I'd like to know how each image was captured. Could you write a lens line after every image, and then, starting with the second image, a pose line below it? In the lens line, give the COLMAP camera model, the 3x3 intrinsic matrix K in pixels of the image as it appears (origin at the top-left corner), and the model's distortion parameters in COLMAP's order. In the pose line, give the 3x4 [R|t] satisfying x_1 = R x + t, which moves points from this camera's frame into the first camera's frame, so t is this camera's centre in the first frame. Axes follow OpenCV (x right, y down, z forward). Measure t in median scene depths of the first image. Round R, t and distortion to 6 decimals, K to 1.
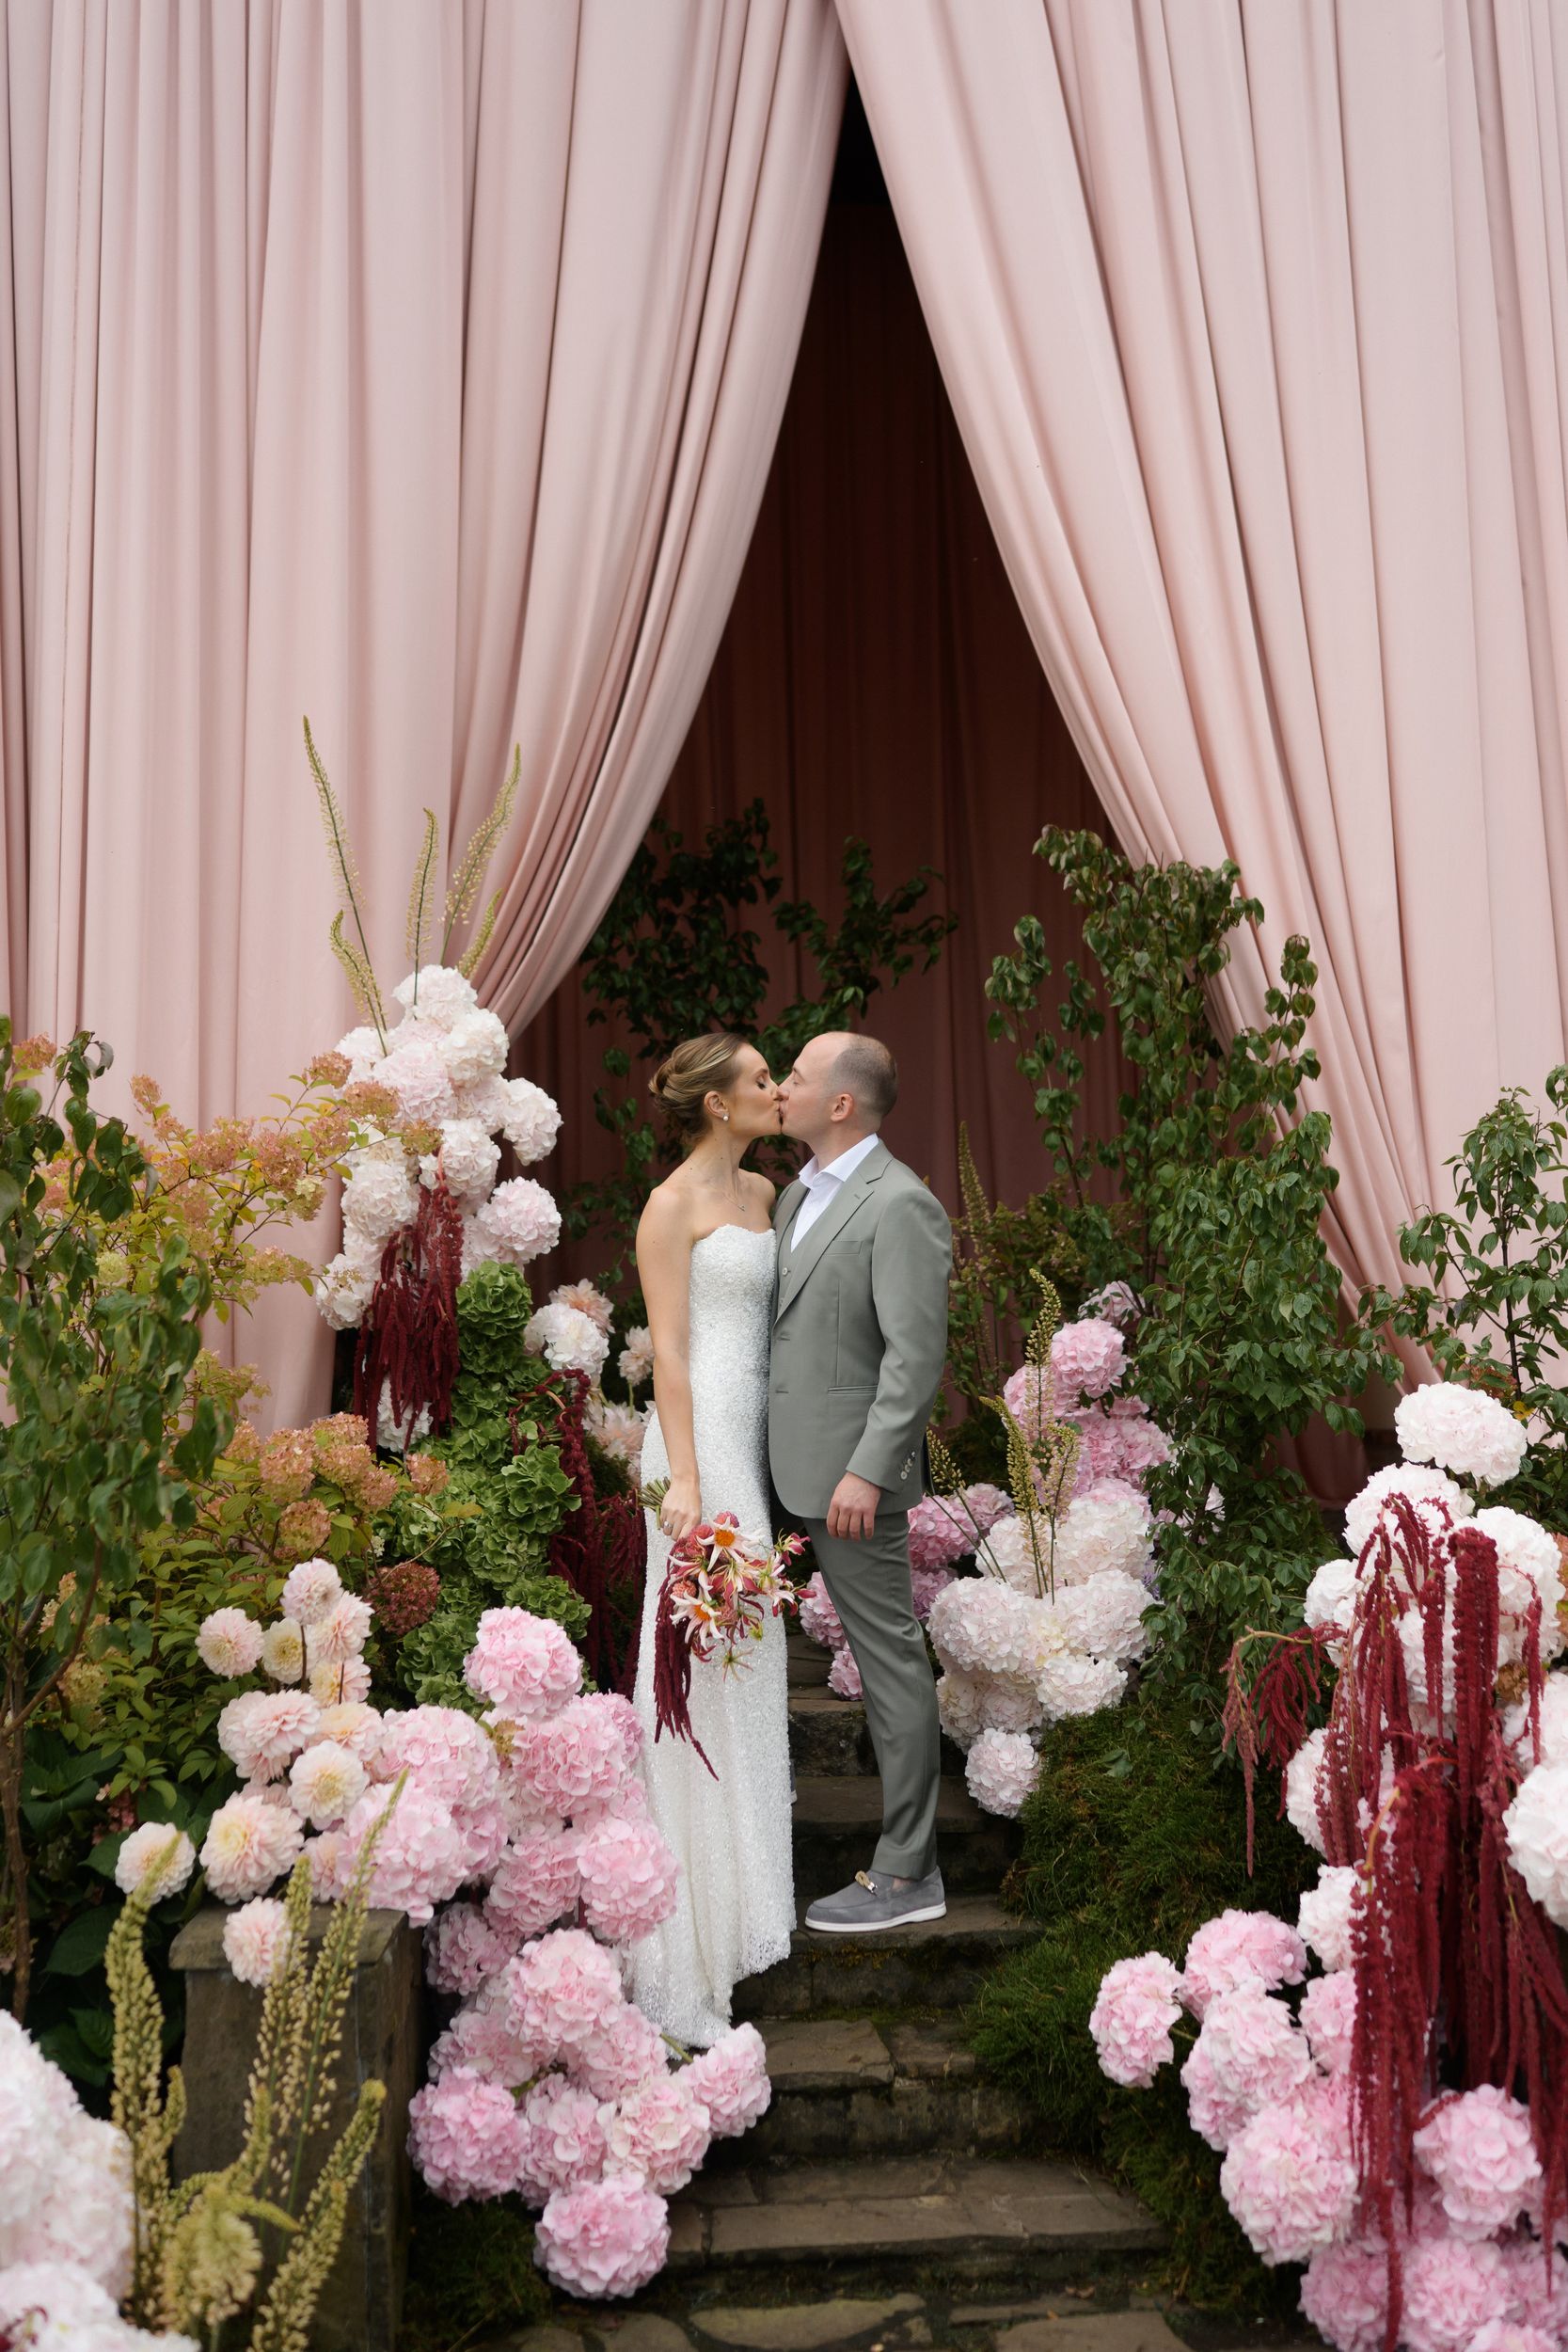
lens RADIAL K [[2220.9, 0, 780.7], [0, 2220.9, 1167.9], [0, 0, 1]] dist [0.009296, 0.000000]
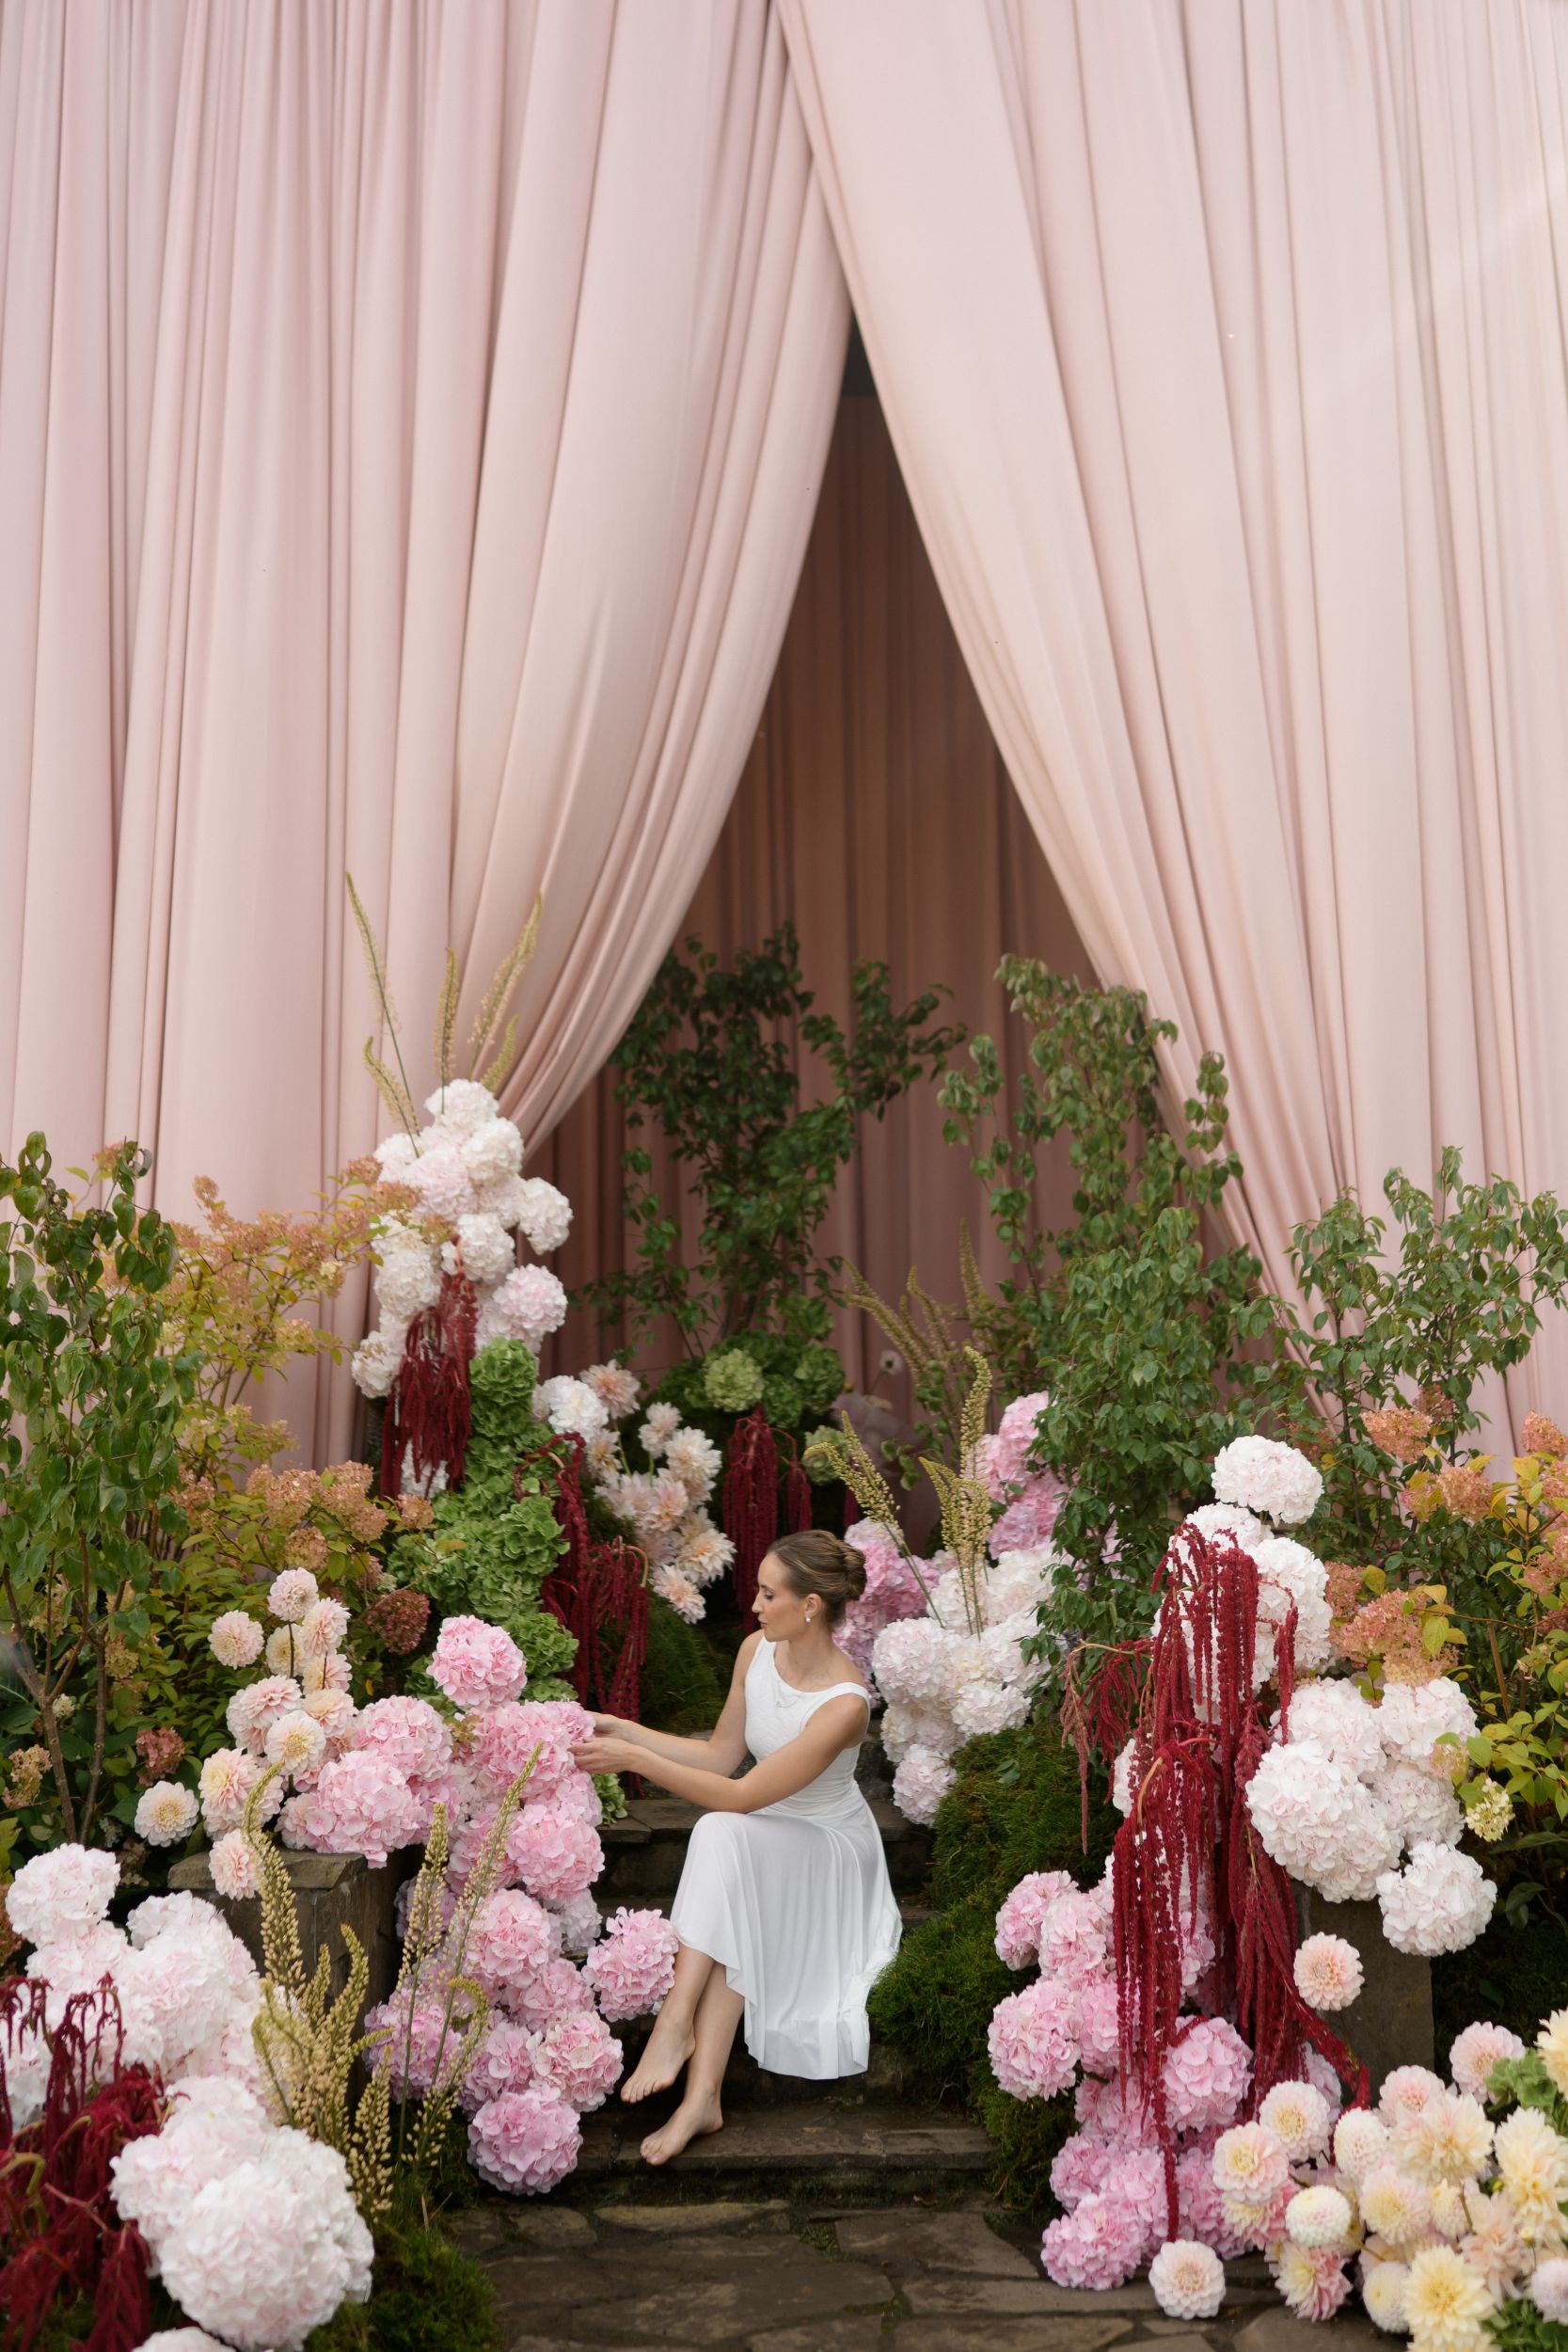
lens RADIAL K [[2414.3, 0, 847.2], [0, 2414.3, 1084.2], [0, 0, 1]] dist [0.016837, 0.000000]
pose [[0.997985, -0.002842, -0.063384, 0.148727], [-0.002051, 0.997030, -0.076989, 0.008428], [0.063415, 0.076964, 0.995015, -0.281678]]
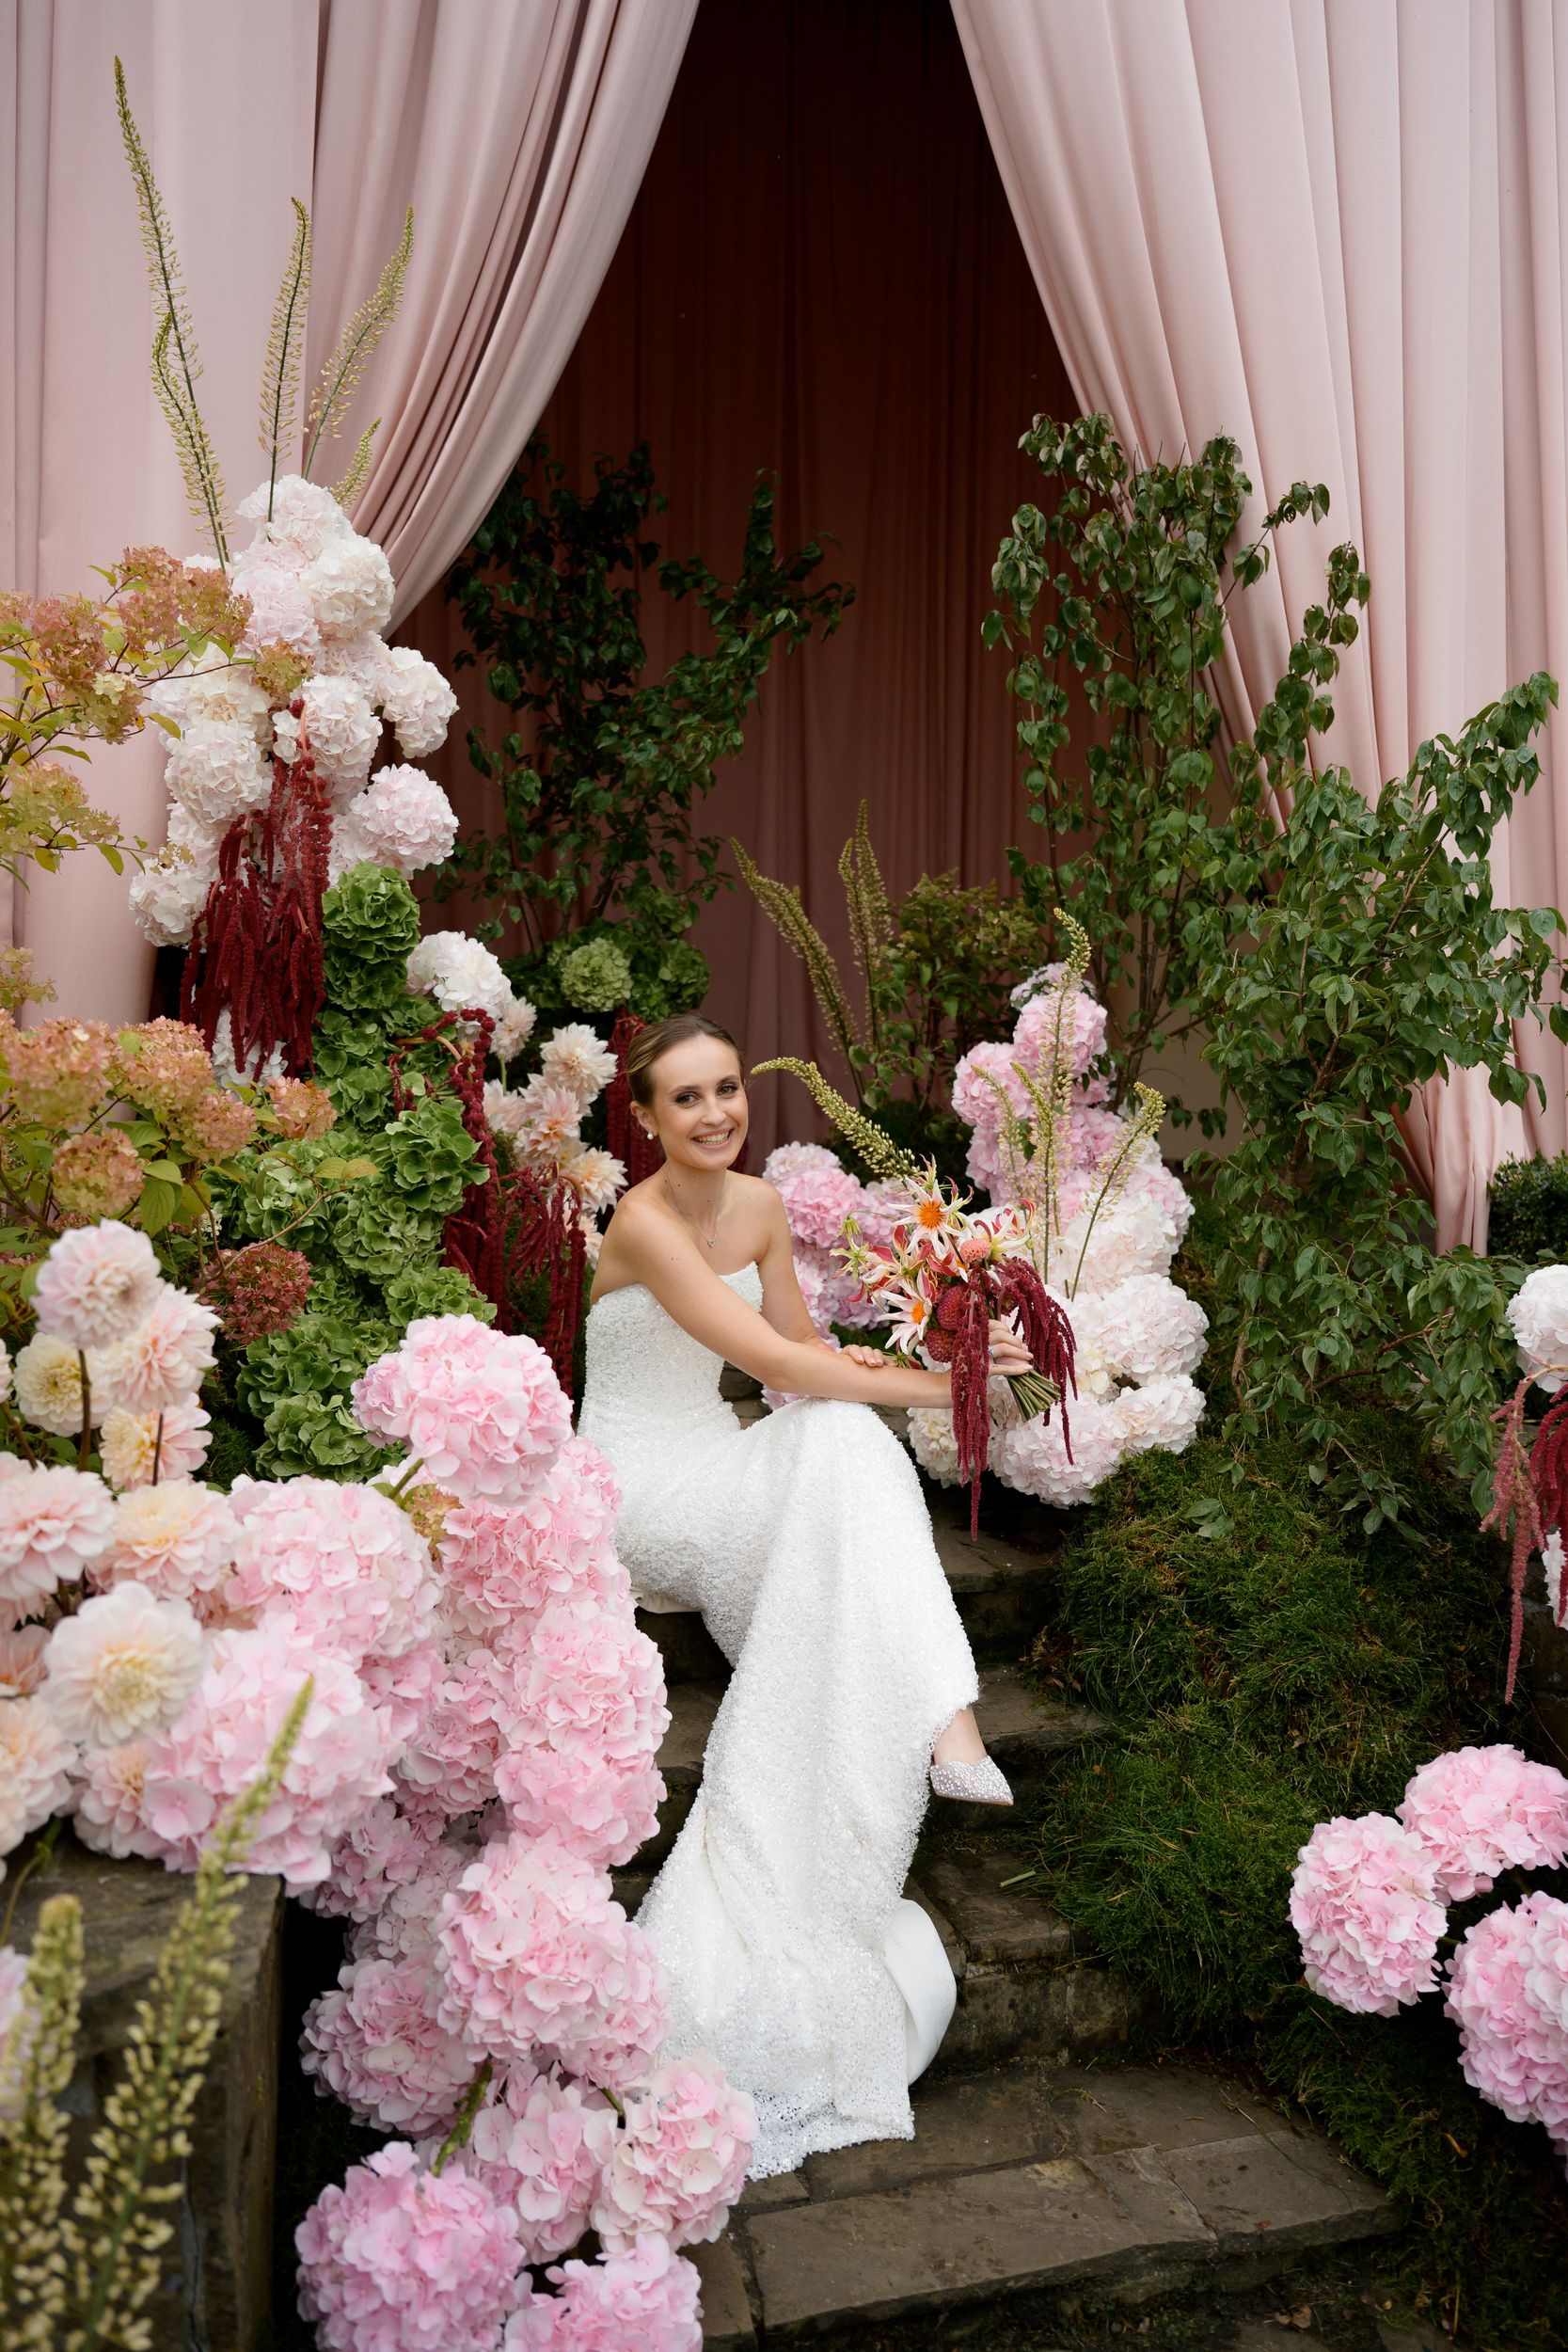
lens RADIAL K [[1562.7, 0, 771.4], [0, 1562.7, 1161.5], [0, 0, 1]] dist [0.001617, 0.004741]
pose [[0.983706, 0.031886, 0.176937, -0.099861], [-0.050685, 0.993413, 0.102766, 0.095538], [-0.172495, -0.110060, 0.978842, 0.505889]]
